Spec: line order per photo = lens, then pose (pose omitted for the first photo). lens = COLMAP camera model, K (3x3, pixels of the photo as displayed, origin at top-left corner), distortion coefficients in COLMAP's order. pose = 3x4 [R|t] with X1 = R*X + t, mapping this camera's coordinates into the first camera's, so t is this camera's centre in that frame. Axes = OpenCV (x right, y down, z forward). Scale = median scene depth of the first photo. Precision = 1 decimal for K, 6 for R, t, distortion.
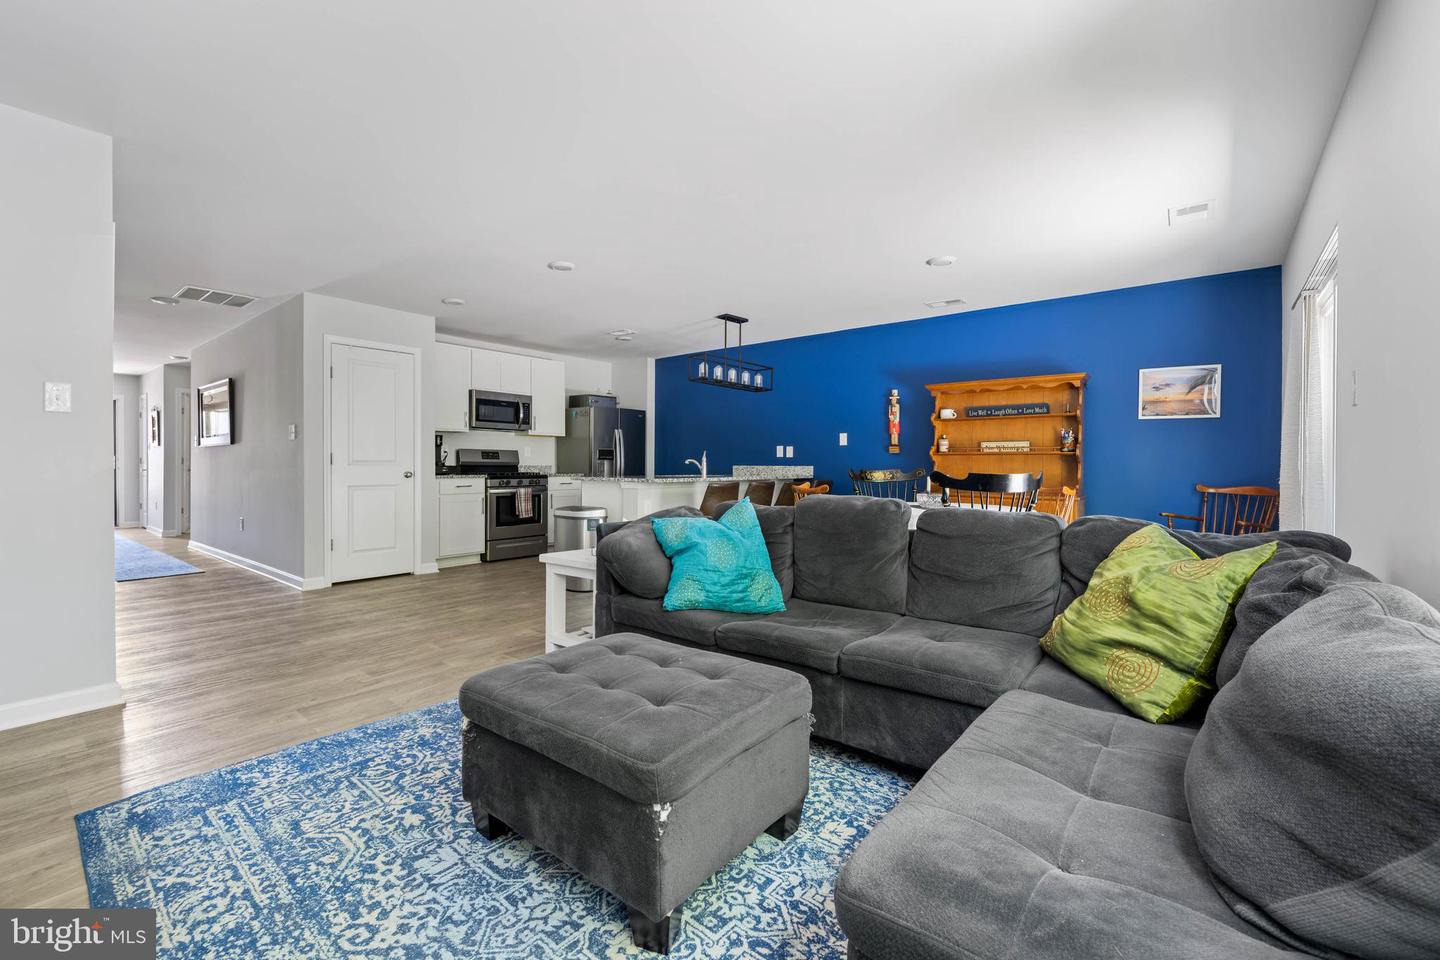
lens RADIAL K [[602.4, 0, 720.0], [0, 602.4, 480.0], [0, 0, 1]] dist [-0.000605, -0.000007]
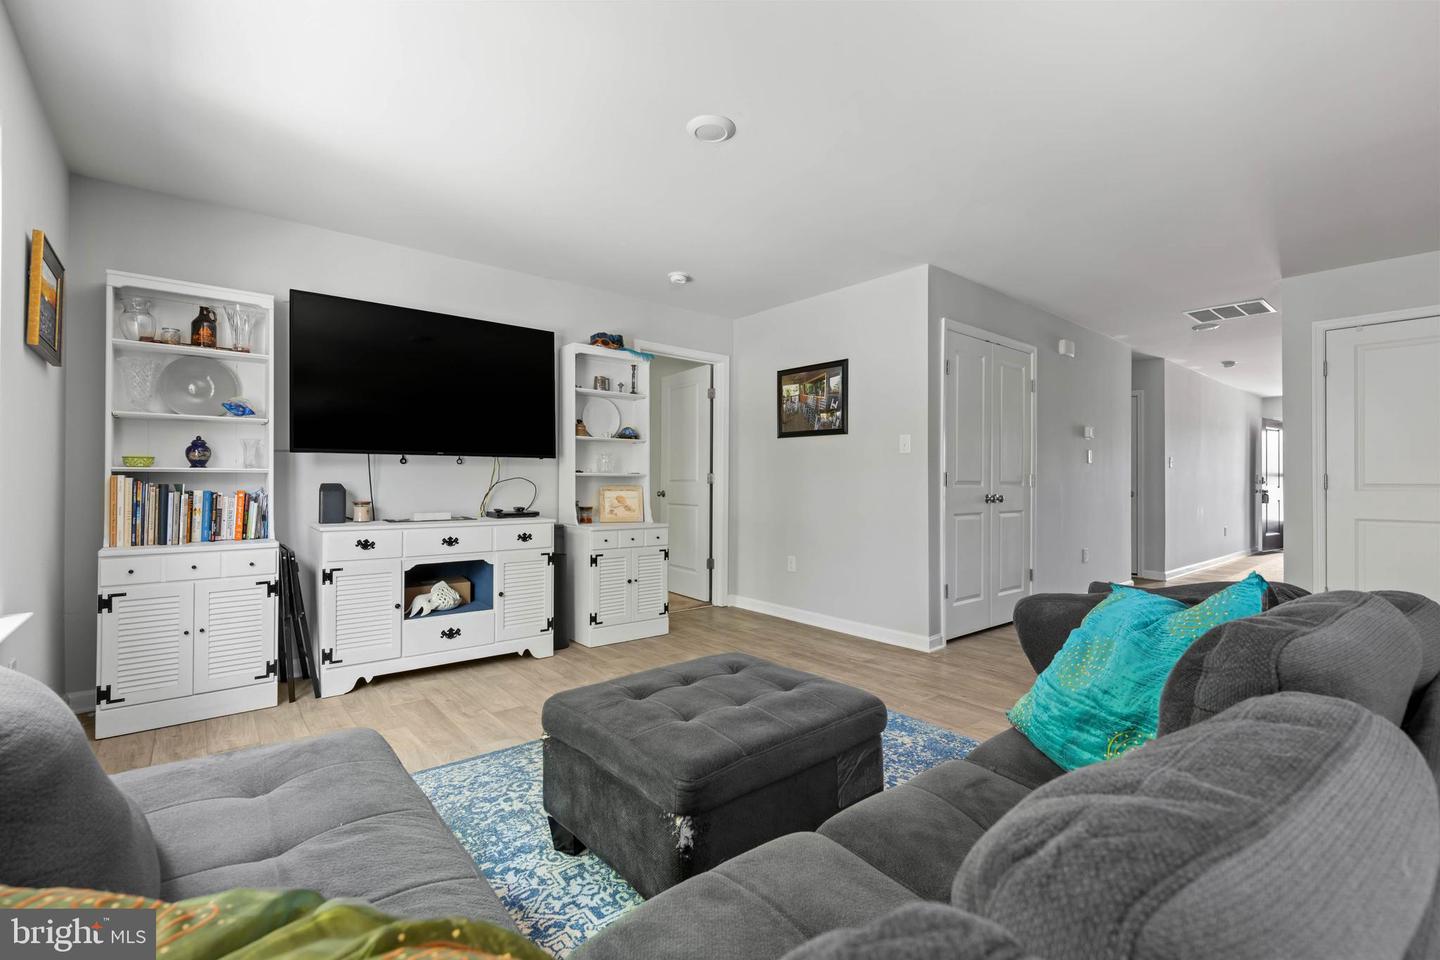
lens RADIAL K [[630.5, 0, 720.0], [0, 630.5, 480.0], [0, 0, 1]] dist [0.001599, 0.000139]
pose [[-0.197155, -0.009069, -0.980330, 1.134797], [-0.023238, 0.999719, -0.004574, -0.058322], [0.980097, 0.021879, -0.197311, 1.464162]]
